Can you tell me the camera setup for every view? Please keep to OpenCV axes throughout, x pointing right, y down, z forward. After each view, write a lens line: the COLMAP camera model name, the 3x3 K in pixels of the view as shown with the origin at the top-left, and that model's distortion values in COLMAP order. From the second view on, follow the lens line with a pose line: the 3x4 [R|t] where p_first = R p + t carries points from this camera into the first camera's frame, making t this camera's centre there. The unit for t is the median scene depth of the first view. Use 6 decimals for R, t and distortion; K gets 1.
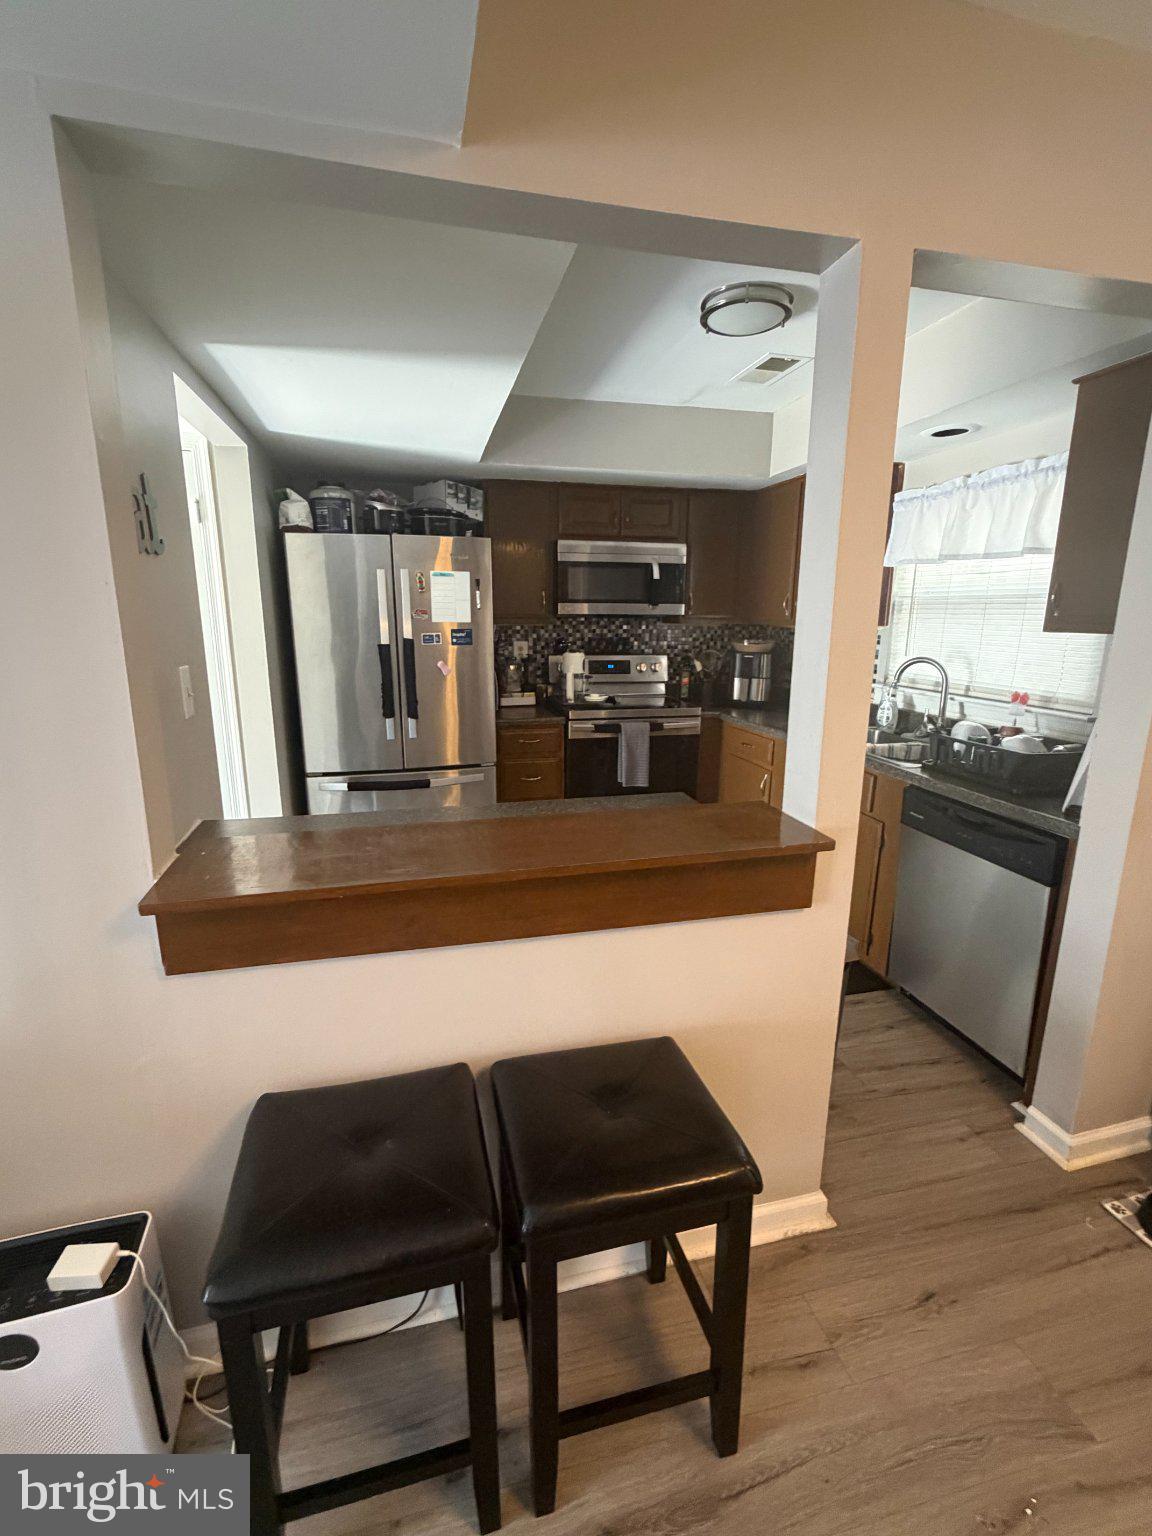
lens RADIAL K [[694.5, 0, 576.0], [0, 694.5, 768.0], [0, 0, 1]] dist [0.024662, 0.000048]
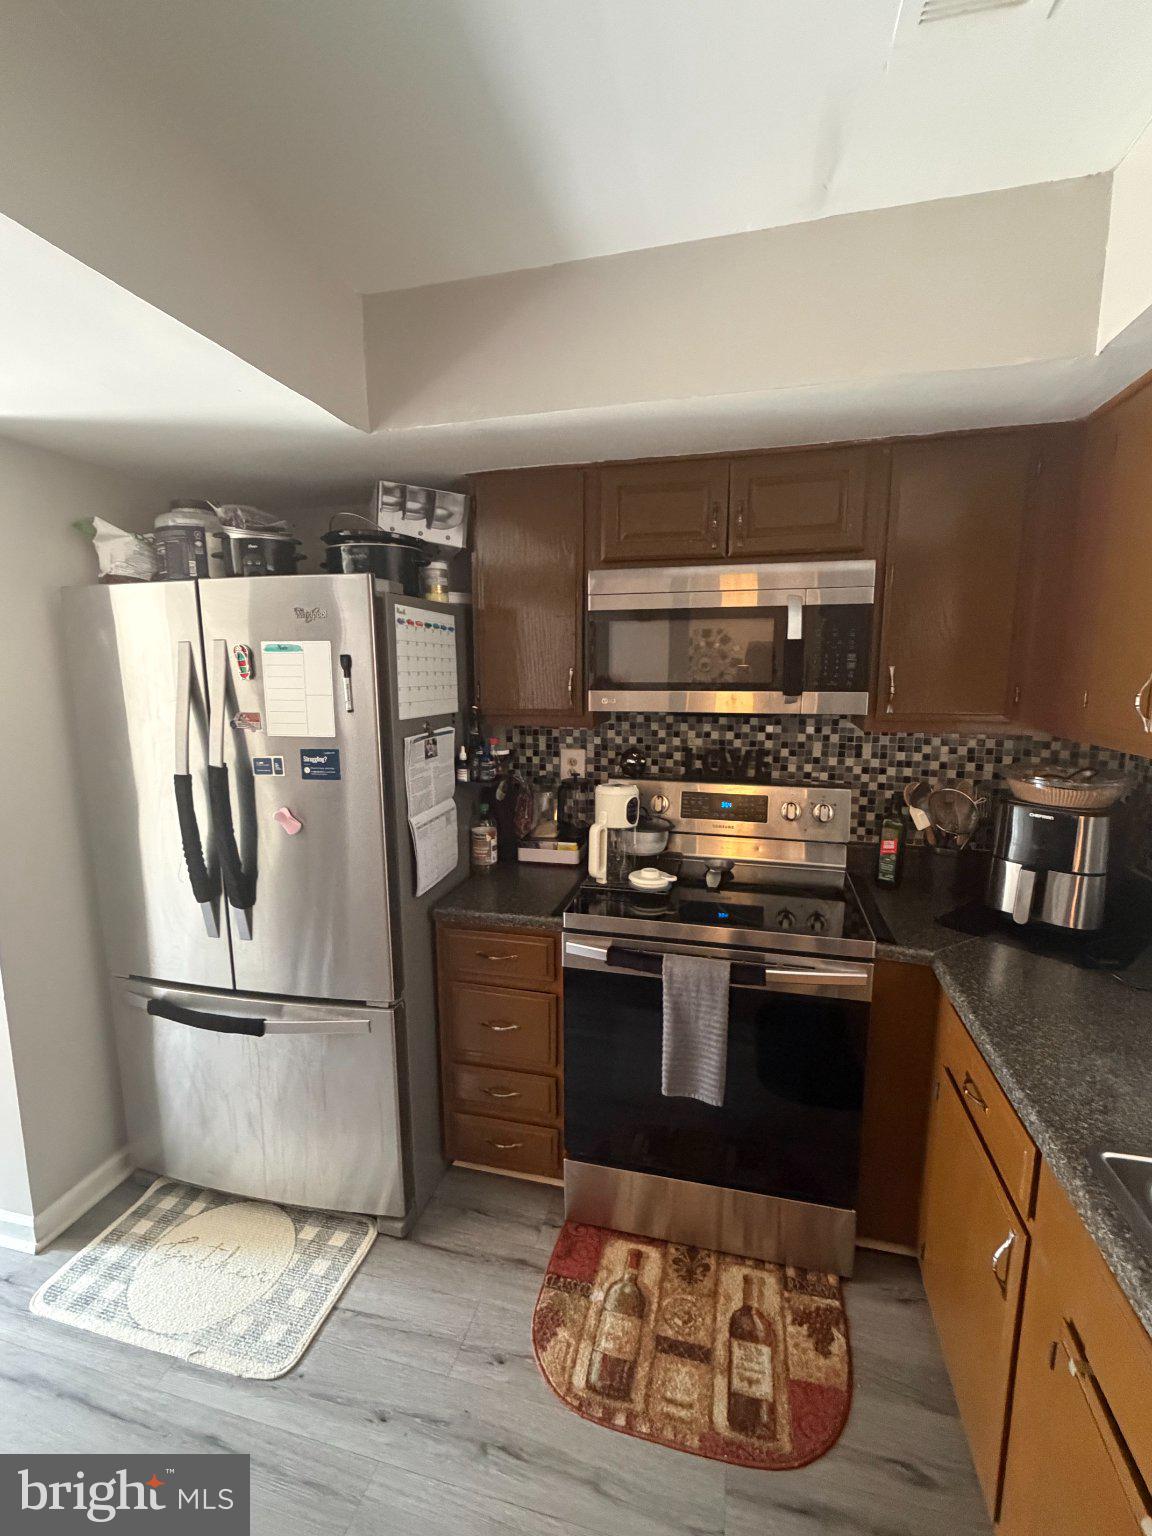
lens RADIAL K [[694.5, 0, 576.0], [0, 694.5, 768.0], [0, 0, 1]] dist [0.024662, 0.000048]
pose [[0.878766, 0.062304, -0.473169, 0.210790], [-0.094485, 0.994530, -0.044523, -0.151492], [0.467806, 0.083833, 0.879846, 0.529884]]
